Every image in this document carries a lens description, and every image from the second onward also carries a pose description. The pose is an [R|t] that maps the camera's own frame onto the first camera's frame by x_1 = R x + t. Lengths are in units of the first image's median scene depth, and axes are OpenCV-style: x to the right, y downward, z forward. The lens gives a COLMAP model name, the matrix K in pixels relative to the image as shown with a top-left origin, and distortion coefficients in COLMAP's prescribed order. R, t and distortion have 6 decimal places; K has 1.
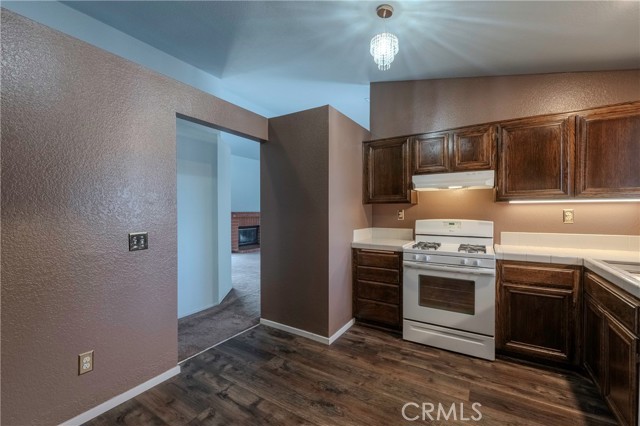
lens RADIAL K [[268.1, 0, 322.5], [0, 268.1, 213.6], [0, 0, 1]] dist [-0.001061, 0.000277]
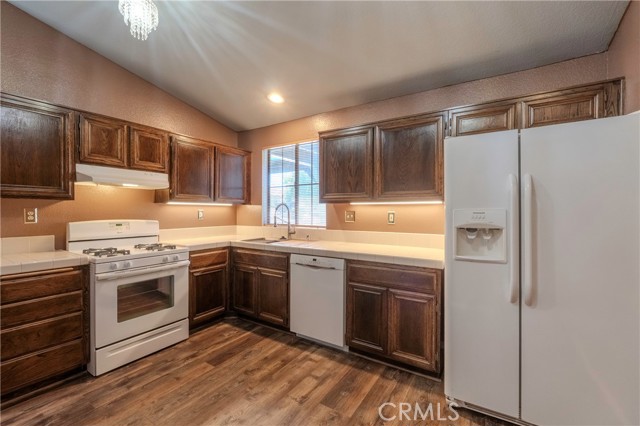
lens RADIAL K [[268.1, 0, 320.1], [0, 268.1, 212.7], [0, 0, 1]] dist [-0.001061, 0.000277]
pose [[0.030553, -0.003288, 0.999528, -0.512006], [0.006093, 0.999977, 0.003103, -0.001460], [-0.999515, 0.005995, 0.030572, 0.375488]]
